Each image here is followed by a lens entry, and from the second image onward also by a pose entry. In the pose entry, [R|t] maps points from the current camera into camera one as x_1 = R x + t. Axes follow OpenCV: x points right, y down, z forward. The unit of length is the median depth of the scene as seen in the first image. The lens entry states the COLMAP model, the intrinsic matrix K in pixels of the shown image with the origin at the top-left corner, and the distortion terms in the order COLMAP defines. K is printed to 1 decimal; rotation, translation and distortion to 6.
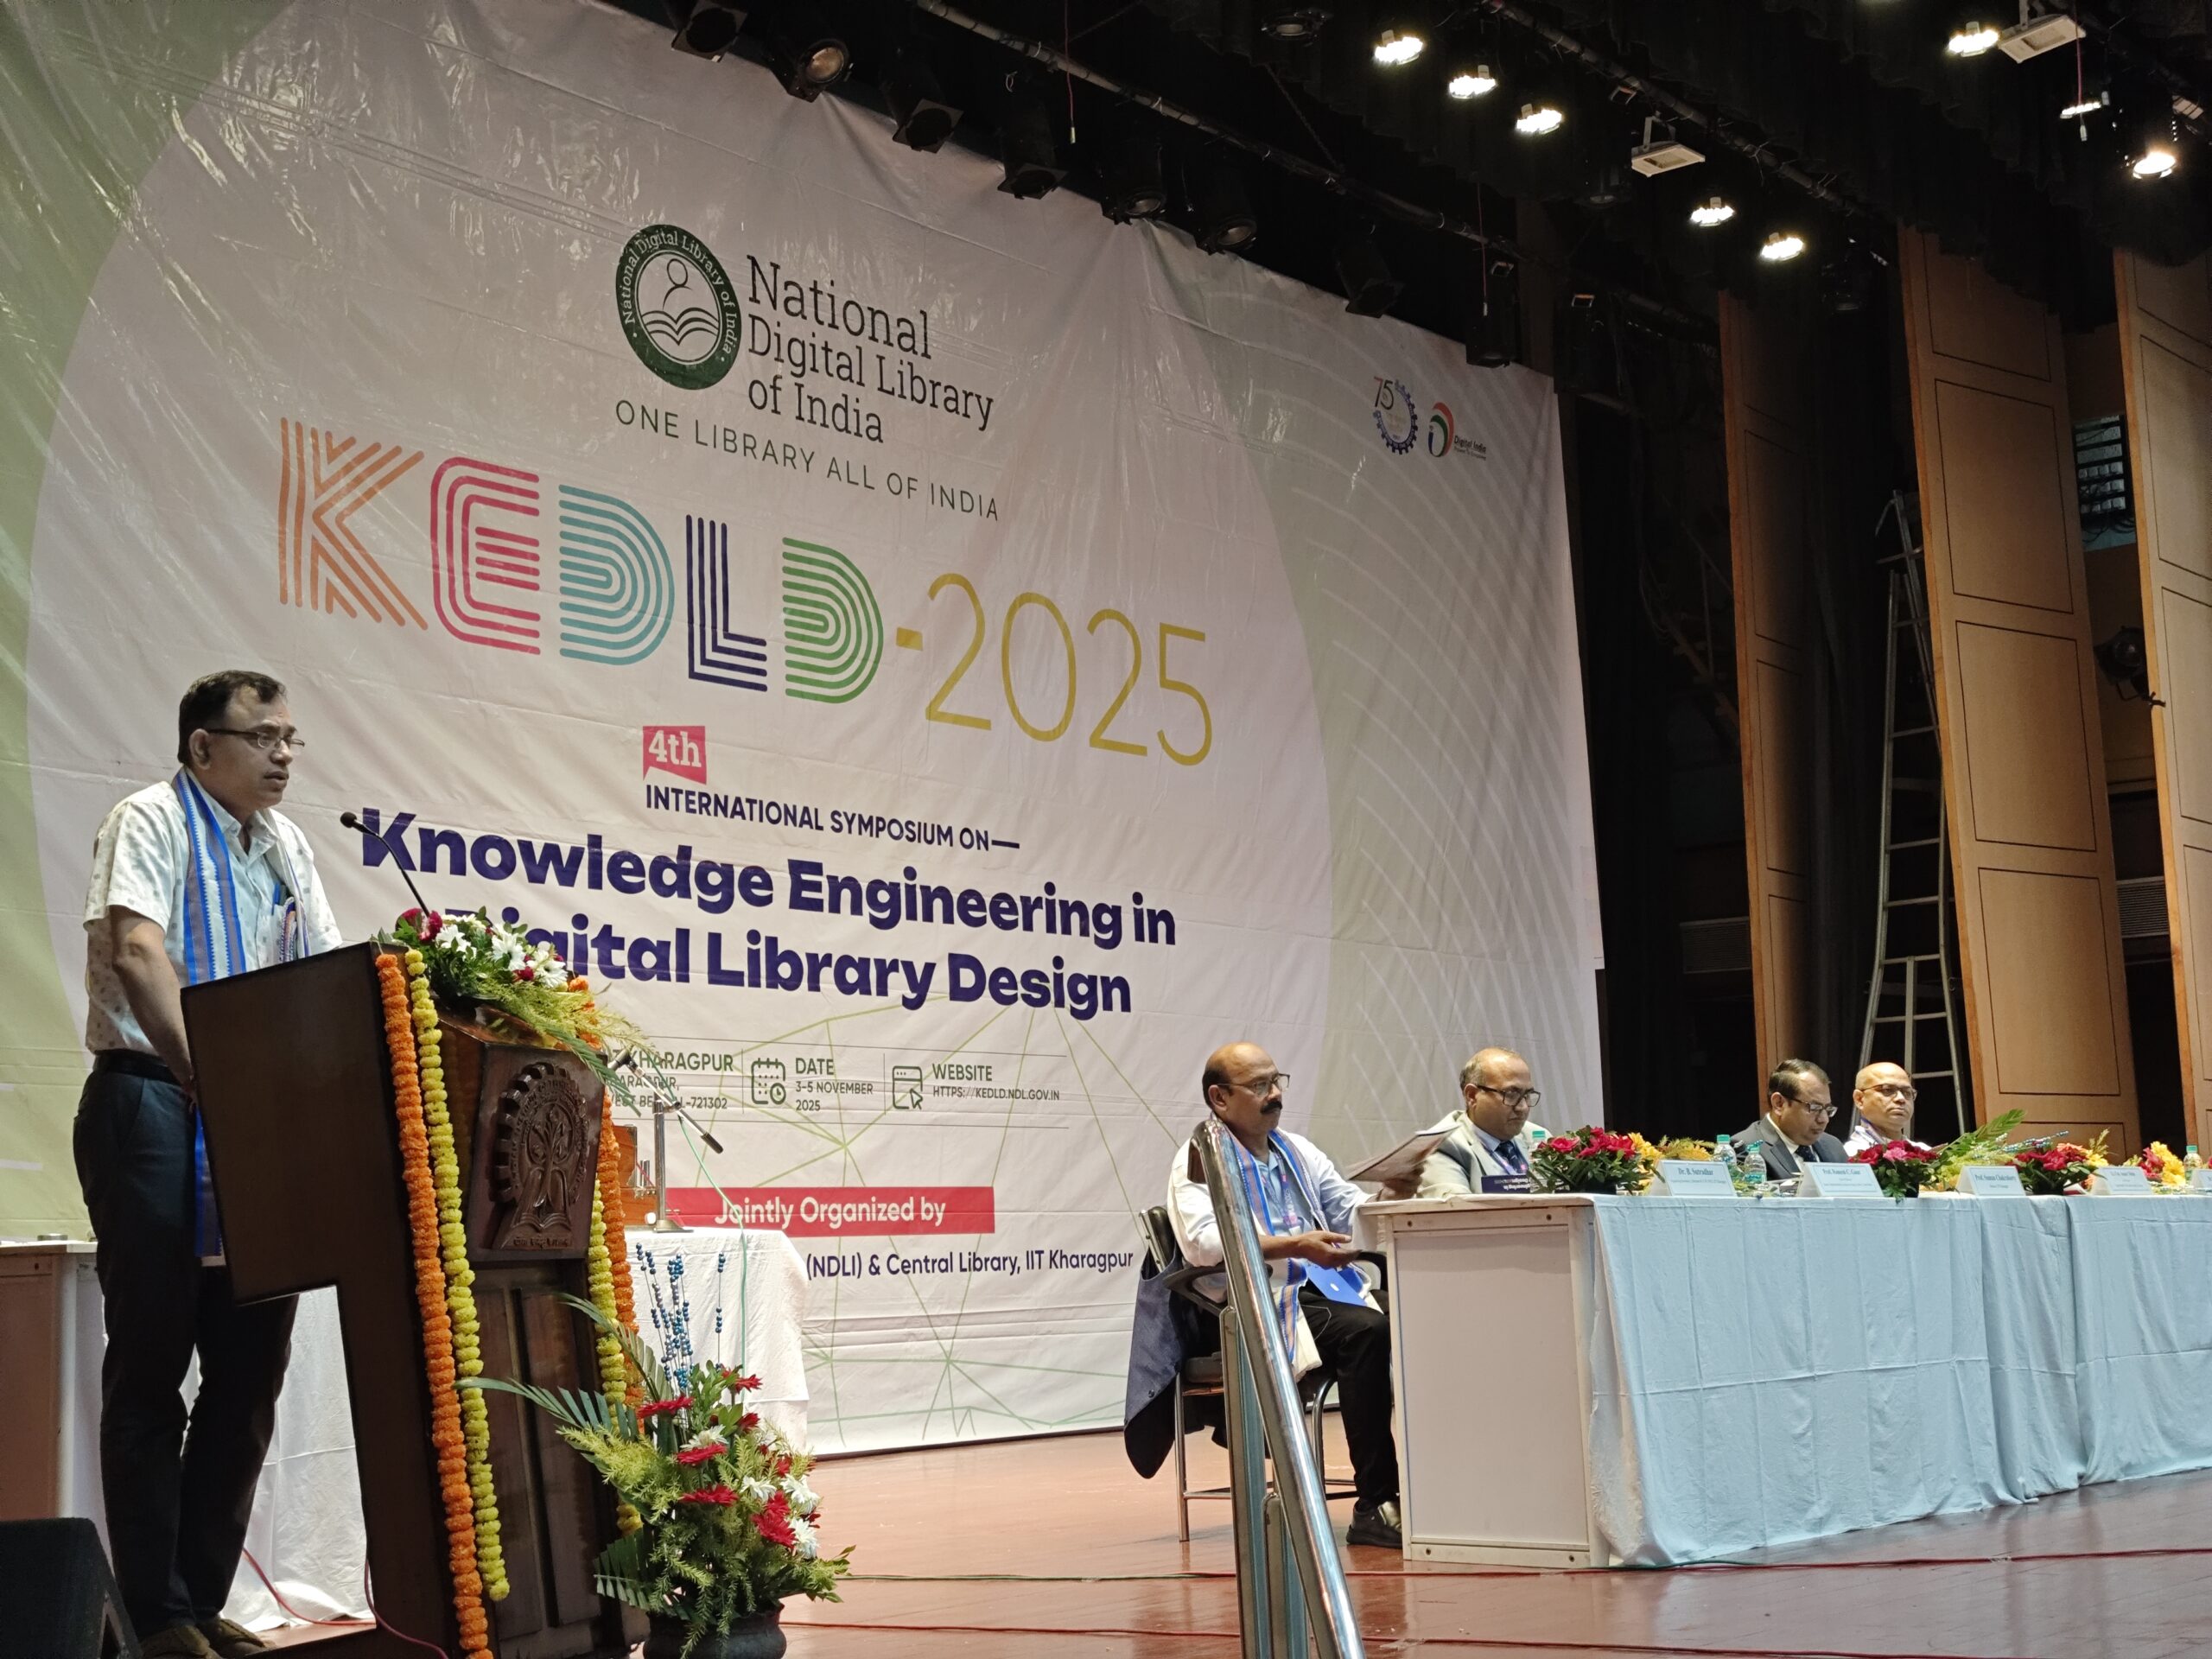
lens RADIAL K [[2950.8, 0, 1106.1], [0, 2950.8, 822.6], [0, 0, 1]] dist [0.306280, -1.124746]
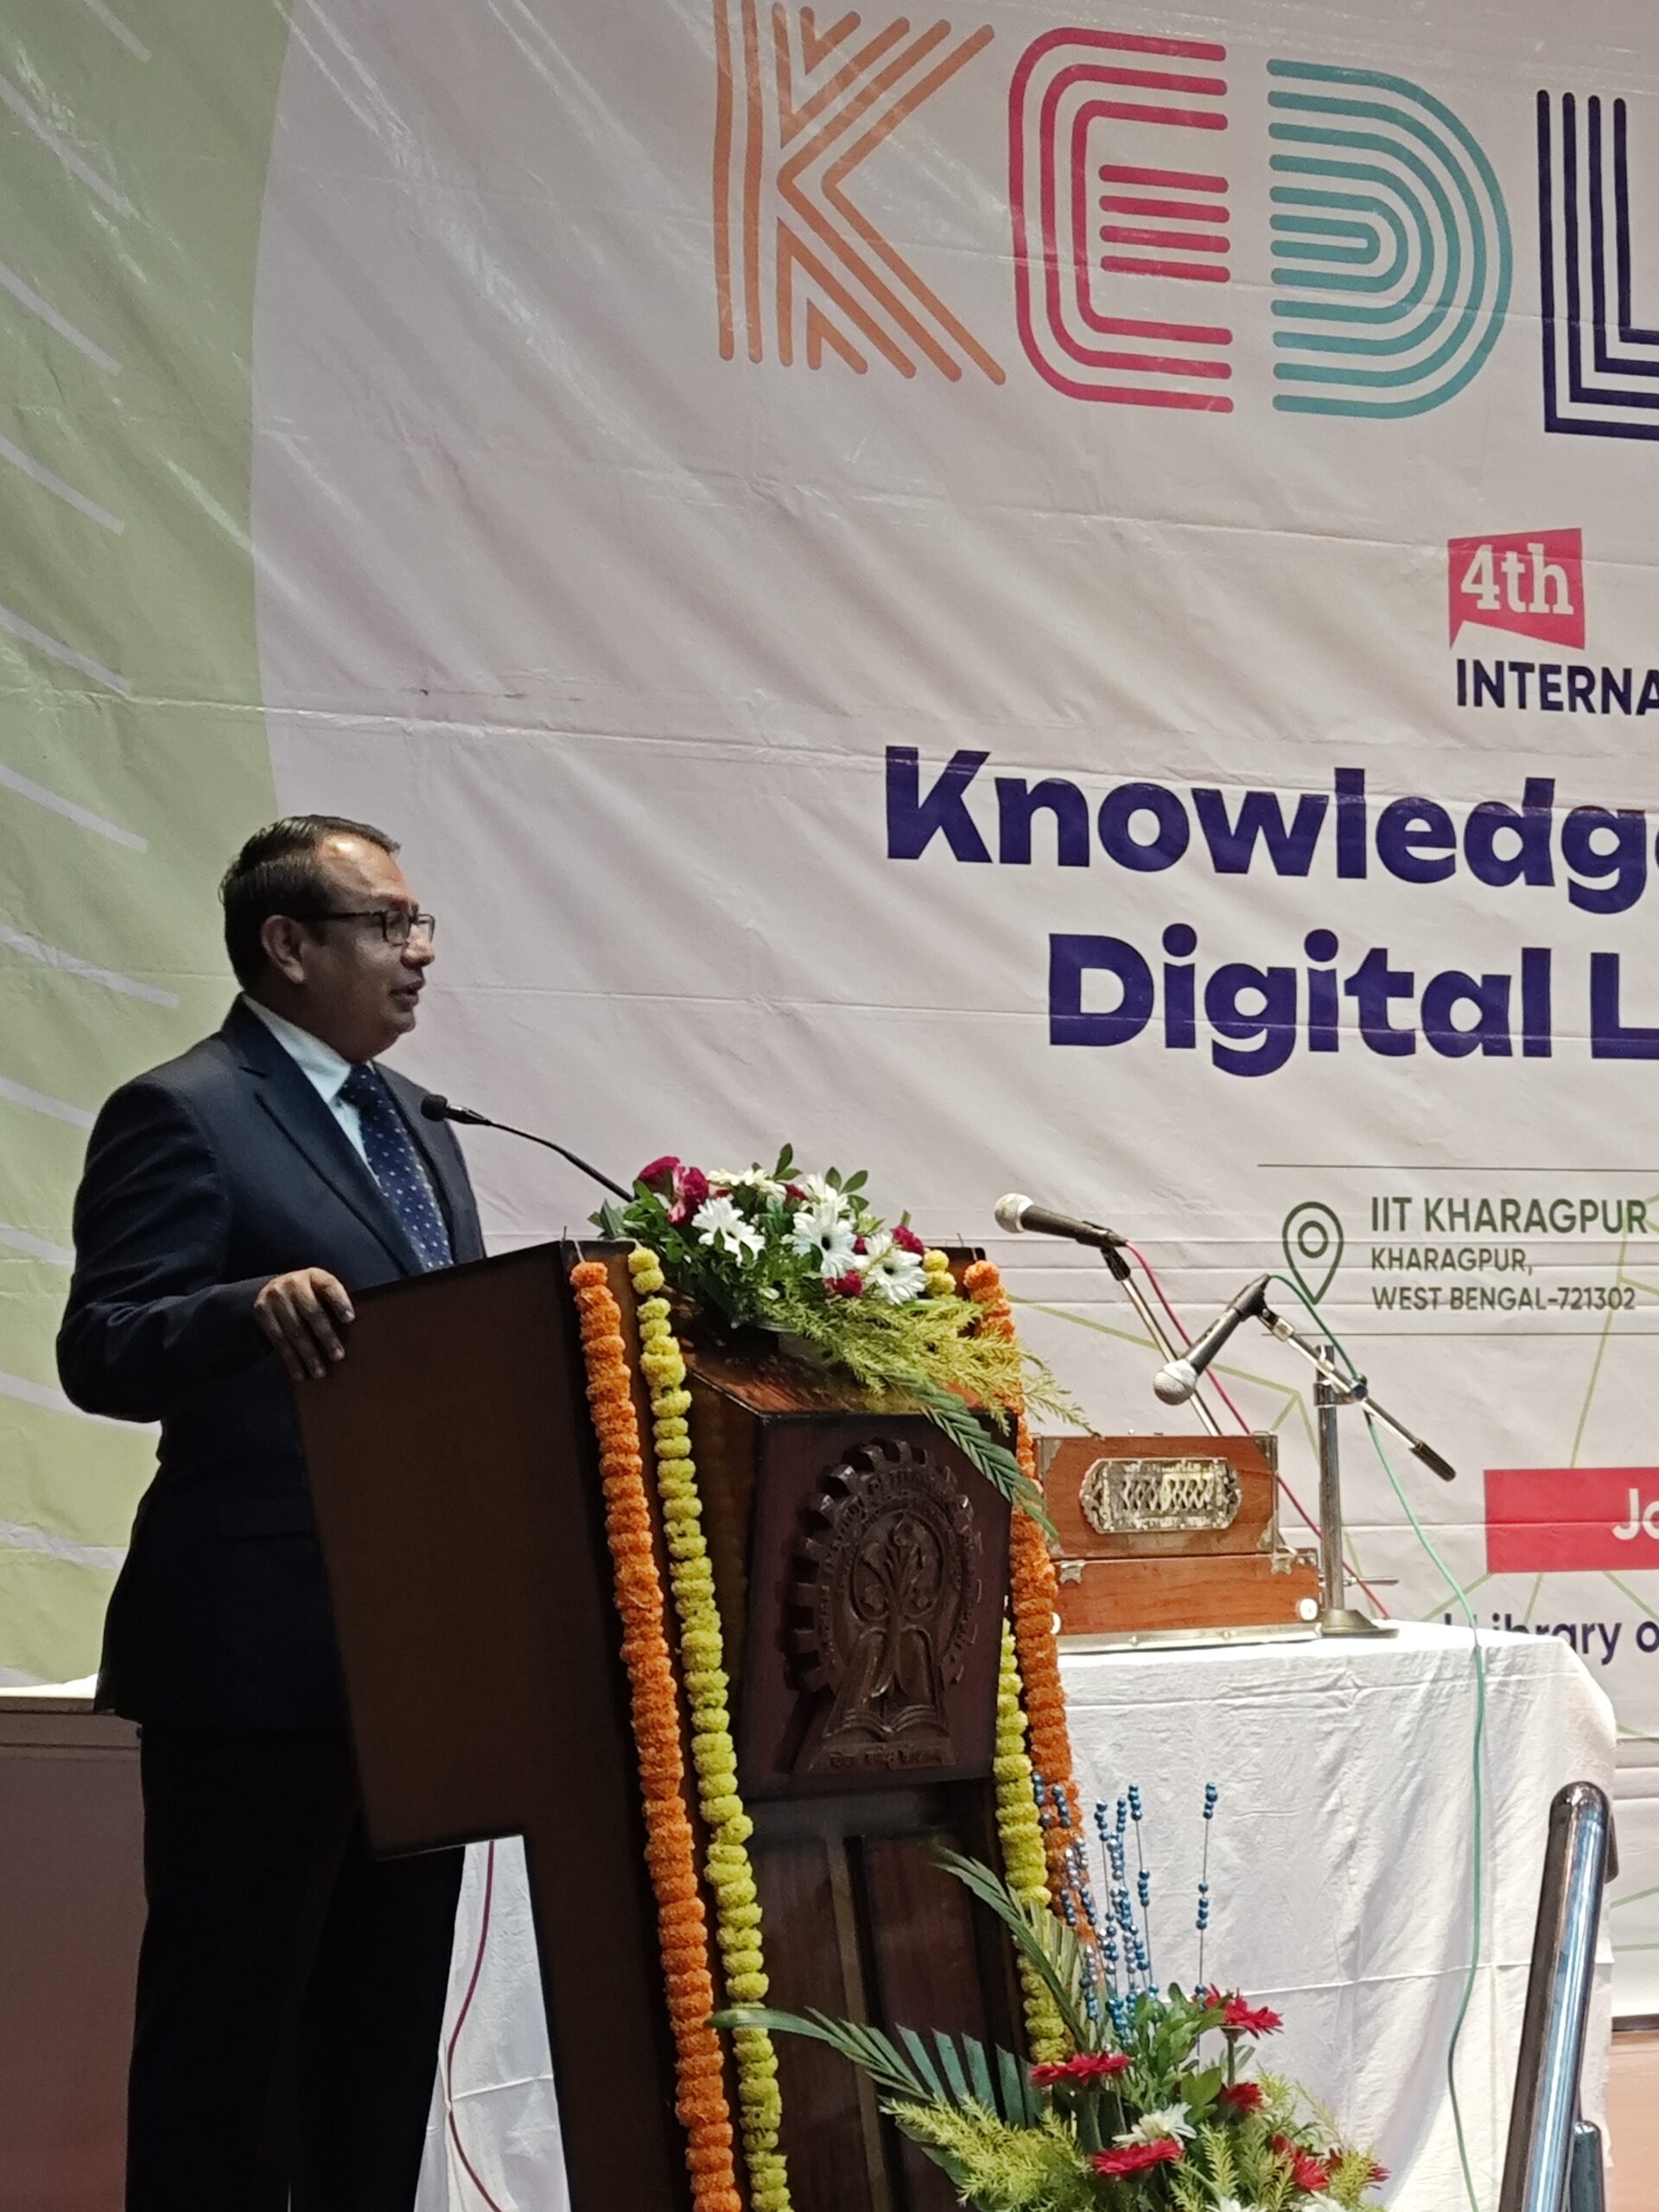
lens RADIAL K [[6625.3, 0, 829.5], [0, 6625.3, 1106.0], [0, 0, 1]] dist [0.303408, -1.713994]
pose [[0.947035, -0.001494, -0.321127, 0.106887], [0.035900, 0.994213, 0.101247, -0.057362], [0.319117, -0.107413, 0.941608, -0.087667]]
